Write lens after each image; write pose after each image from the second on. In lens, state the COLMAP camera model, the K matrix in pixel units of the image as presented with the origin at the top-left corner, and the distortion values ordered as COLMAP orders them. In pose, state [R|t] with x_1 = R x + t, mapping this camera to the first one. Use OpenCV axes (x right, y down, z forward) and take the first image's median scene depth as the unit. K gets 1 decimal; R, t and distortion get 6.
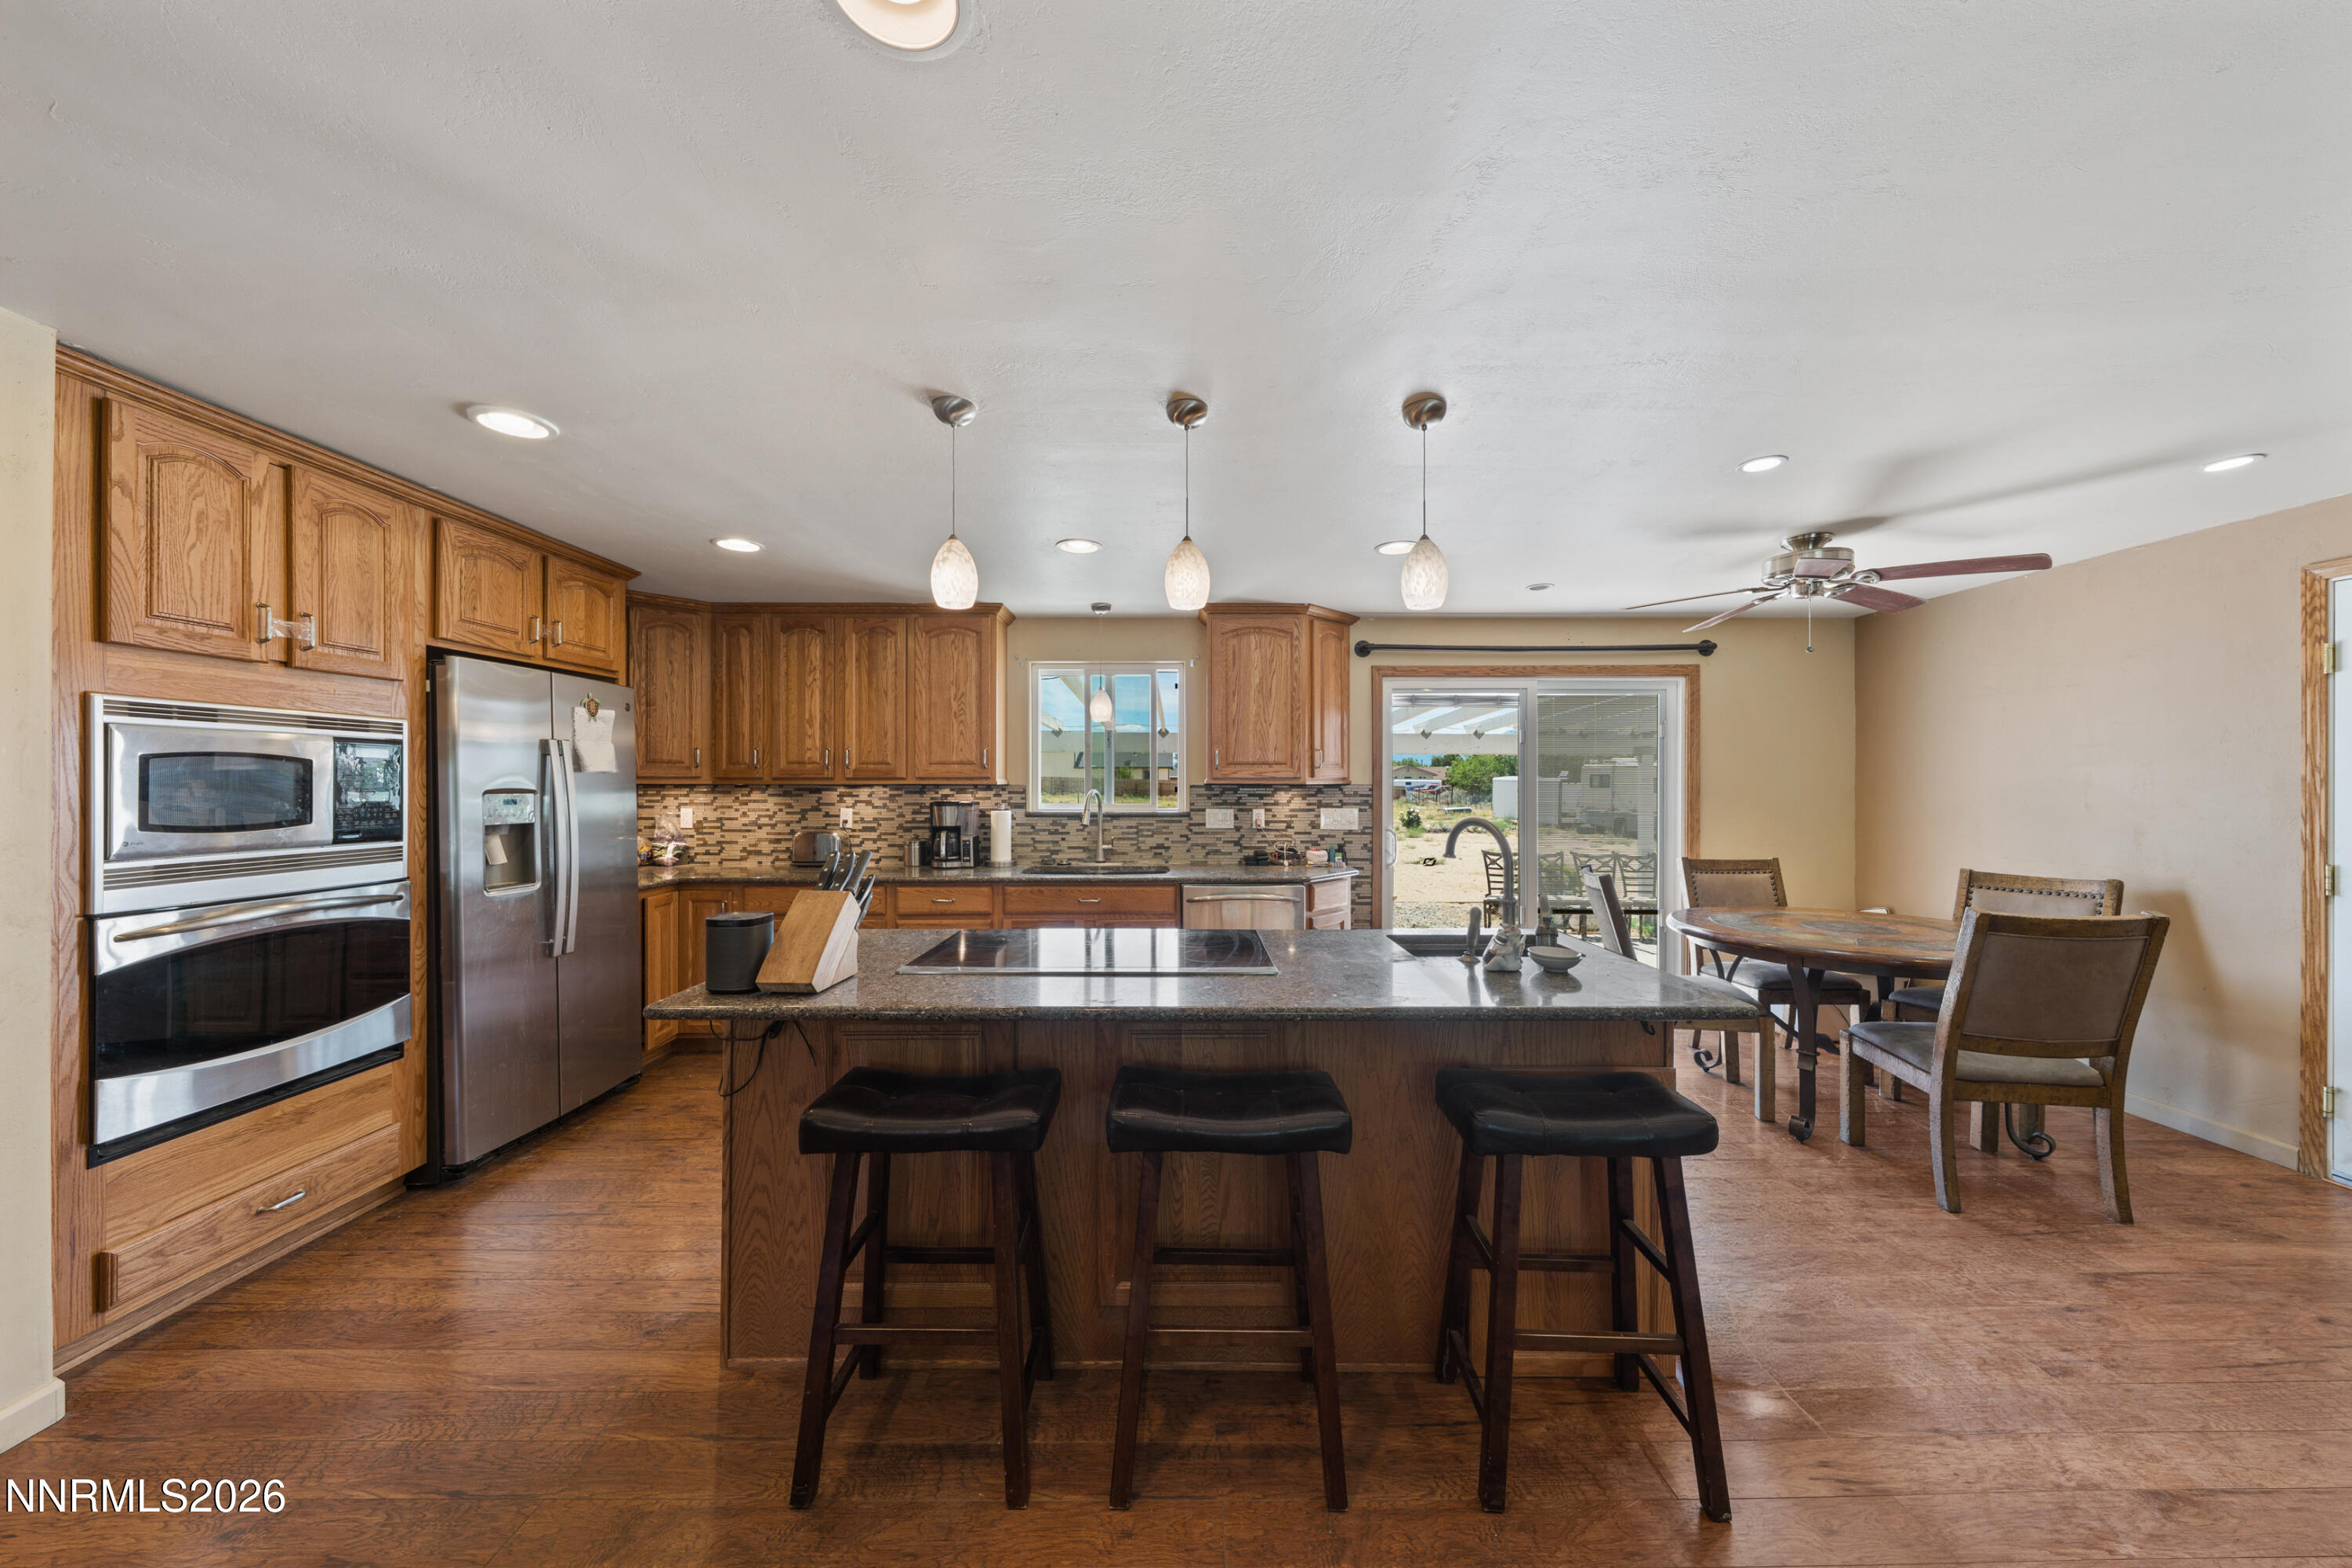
lens RADIAL K [[800.5, 0, 1183.5], [0, 800.5, 783.0], [0, 0, 1]] dist [-0.001060, 0.000205]
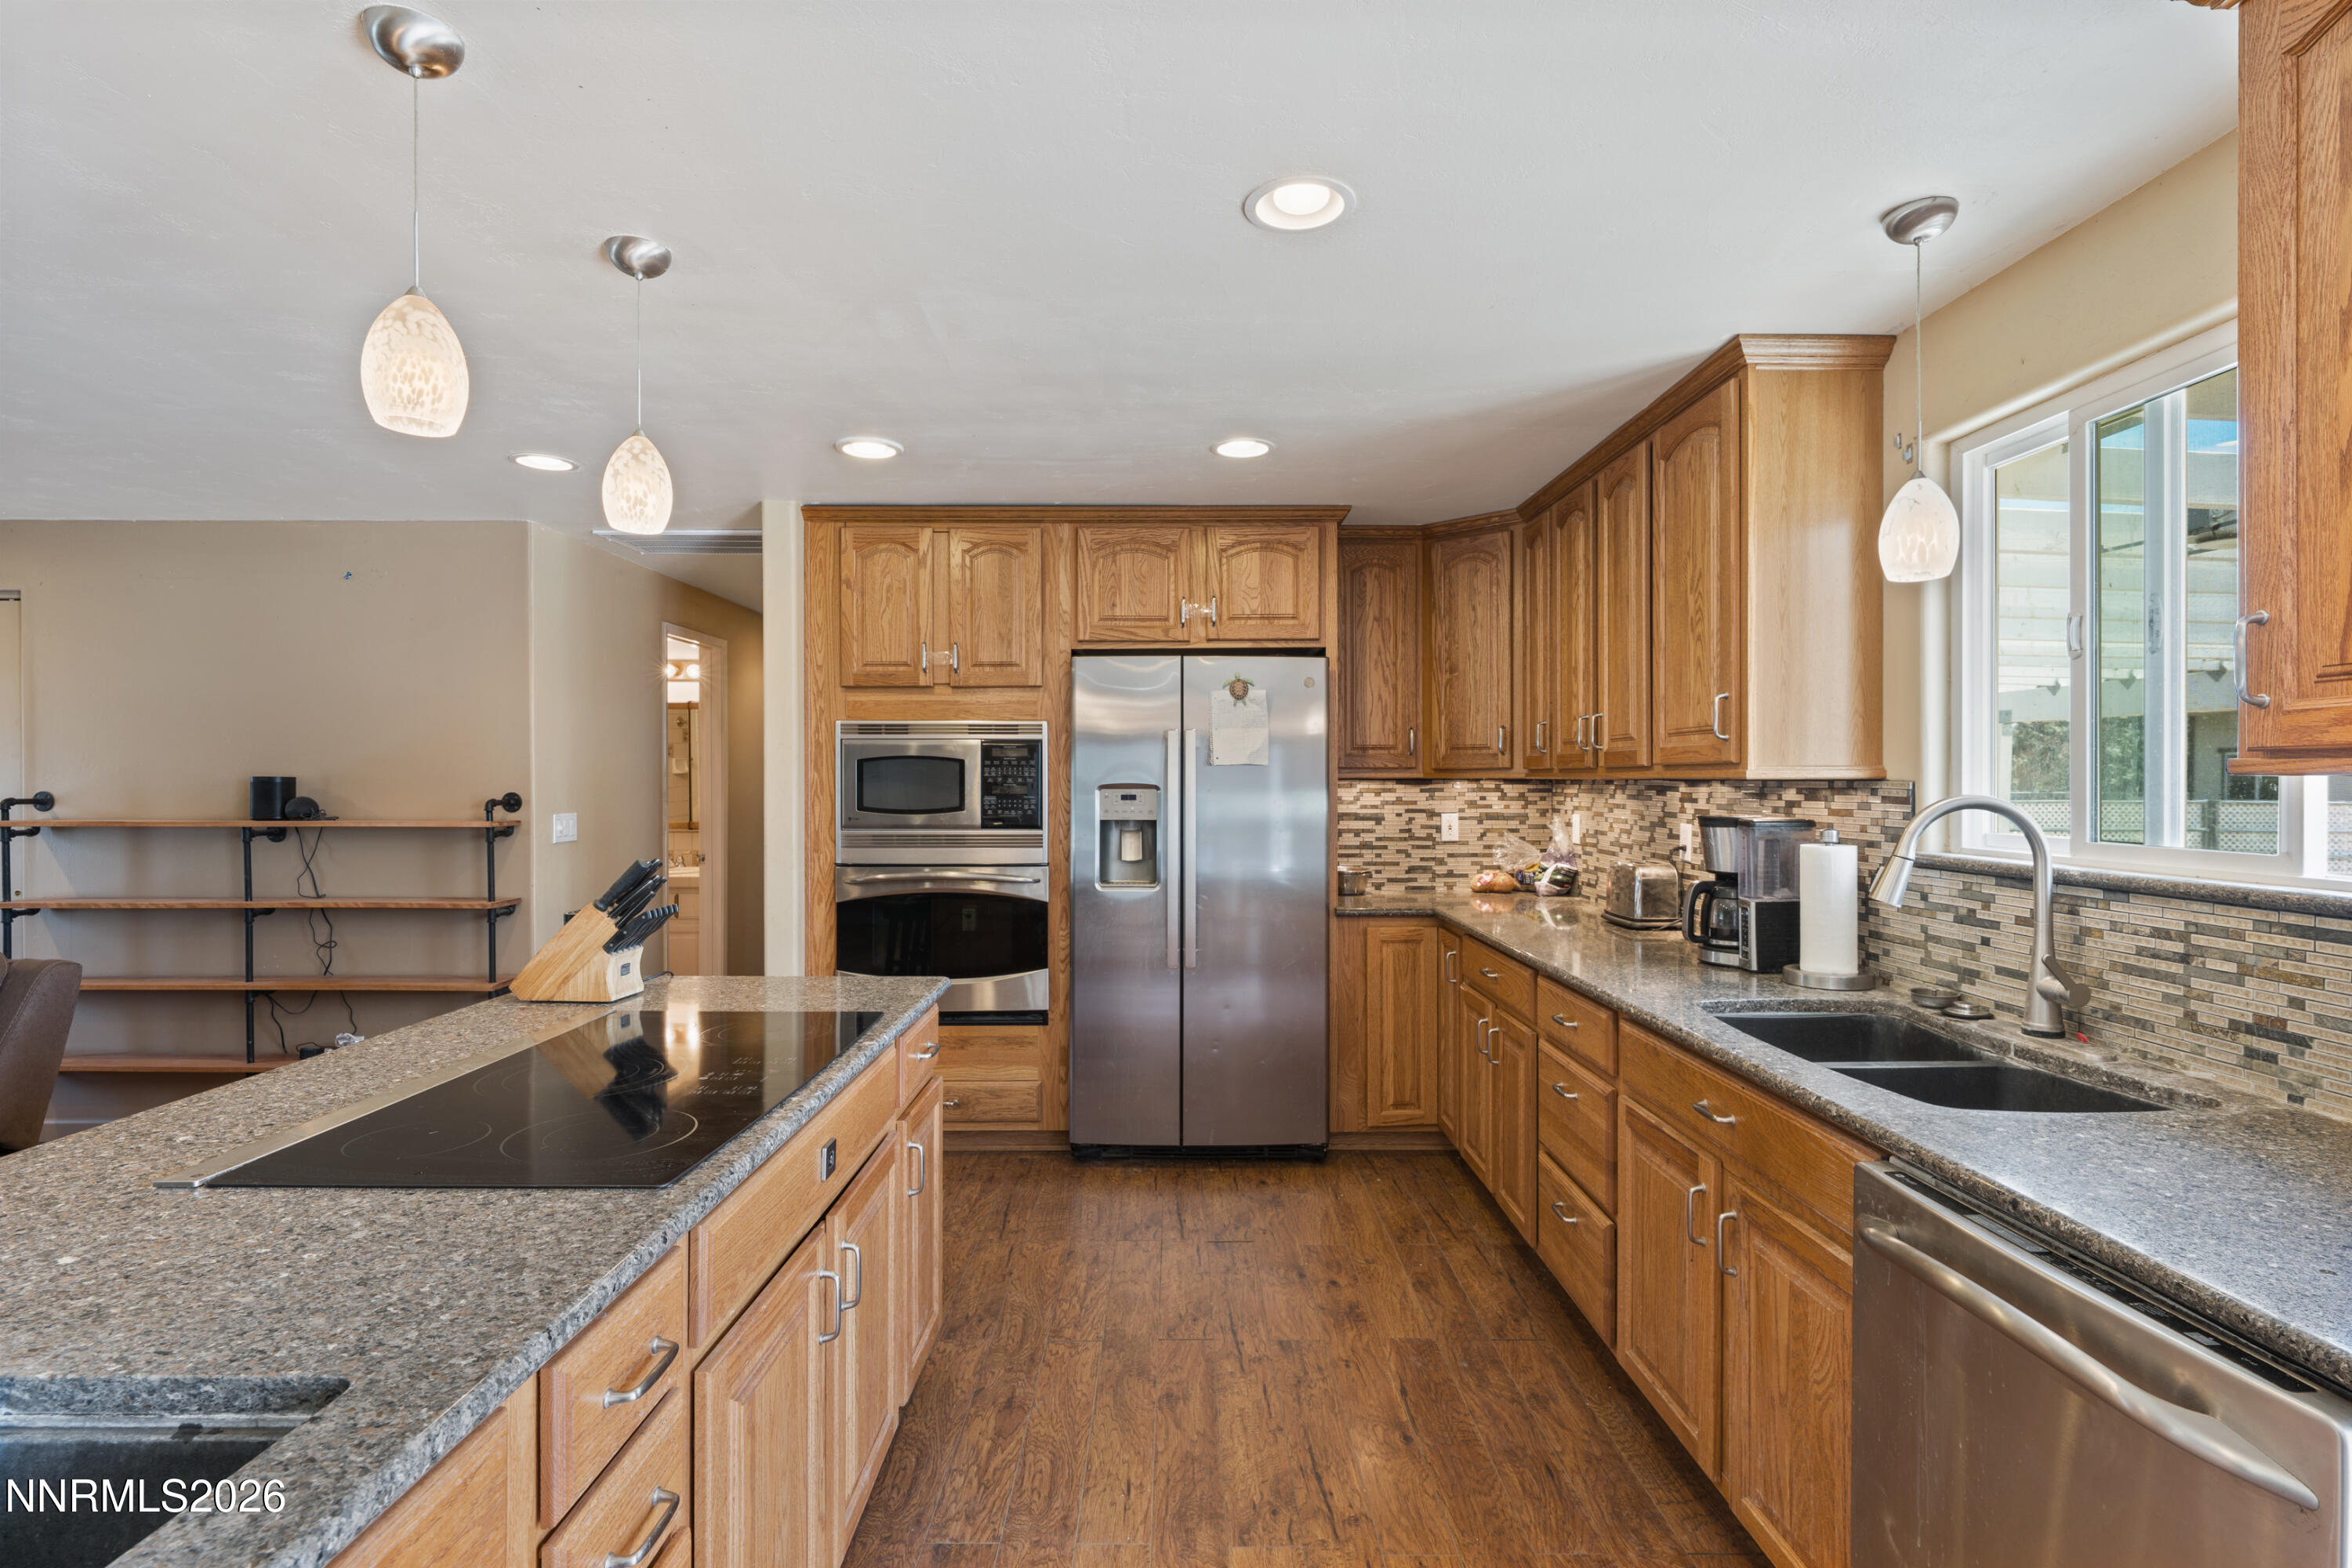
lens RADIAL K [[1110.8, 0, 1176.0], [0, 1110.8, 784.0], [0, 0, 1]] dist [-0.000533, 0.000080]
pose [[-0.004297, 0.003833, -0.999983, 0.368608], [0.002072, 0.999991, 0.003824, 0.001929], [0.999989, -0.002056, -0.004305, 0.772741]]
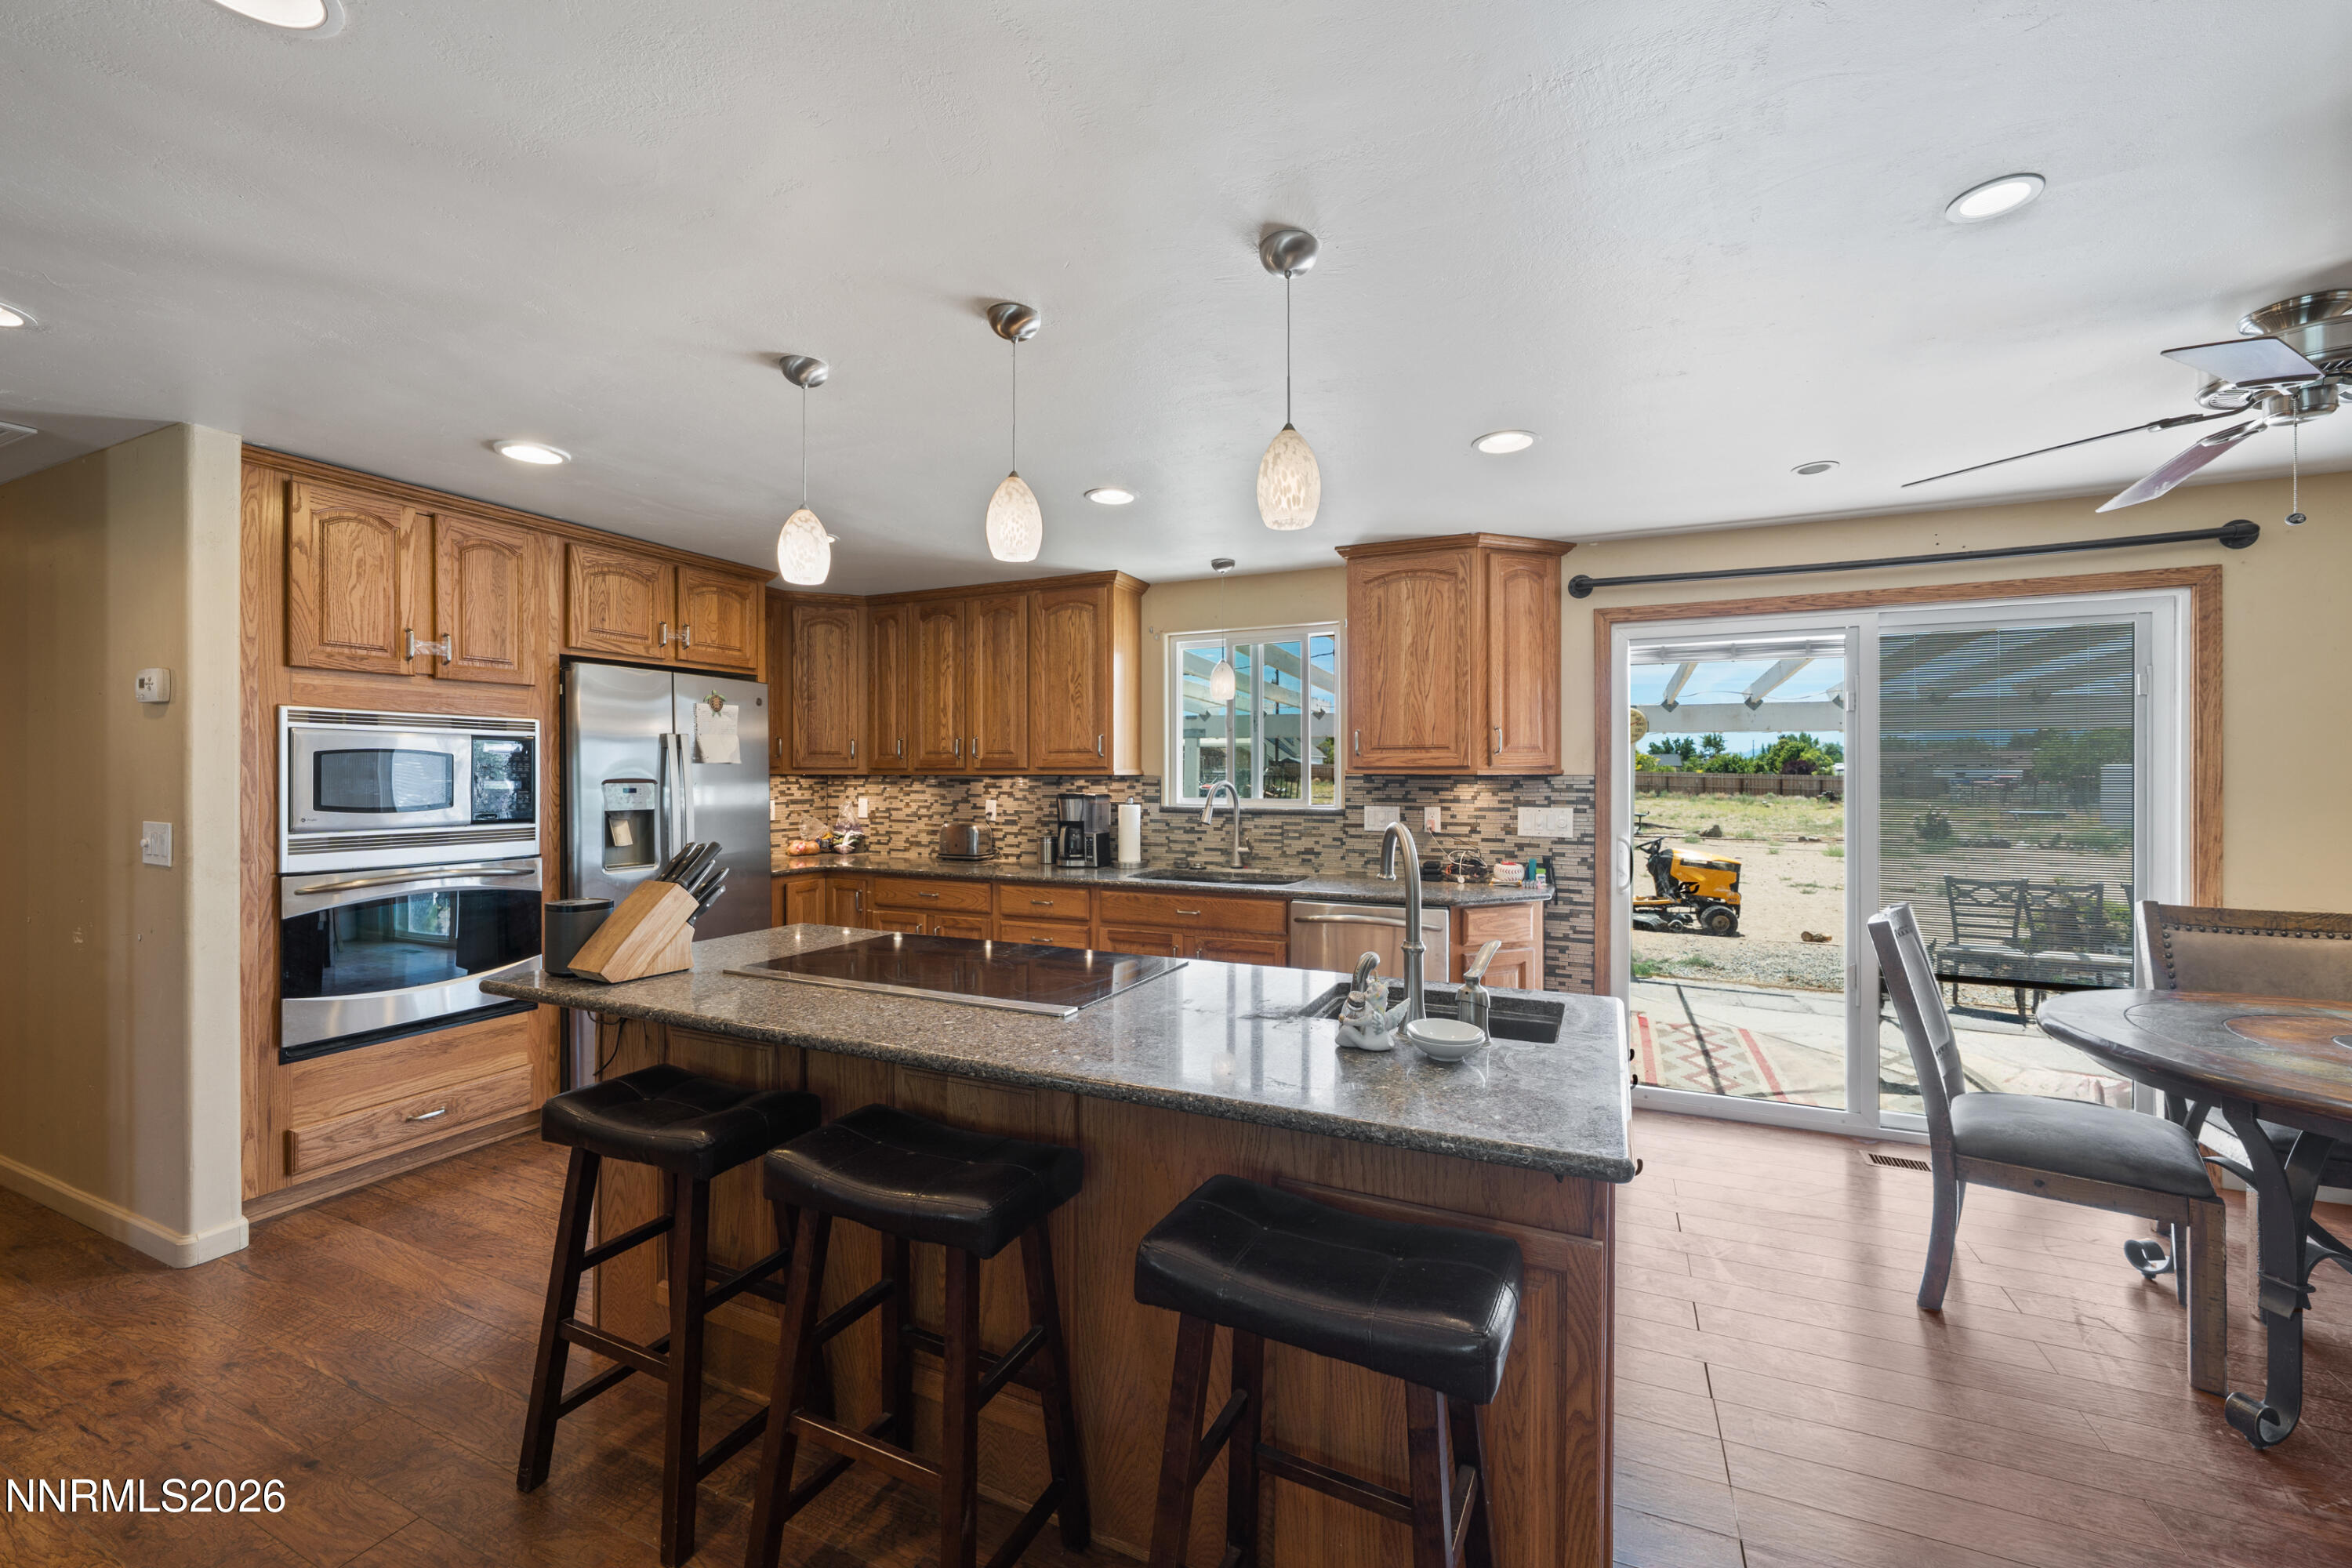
lens RADIAL K [[925.8, 0, 1185.4], [0, 925.8, 774.7], [0, 0, 1]] dist [-0.001746, -0.000205]
pose [[0.907932, -0.000142, -0.419117, 0.292019], [0.000451, 1.000000, 0.000639, 0.000887], [0.419116, -0.000769, 0.907932, 0.111518]]
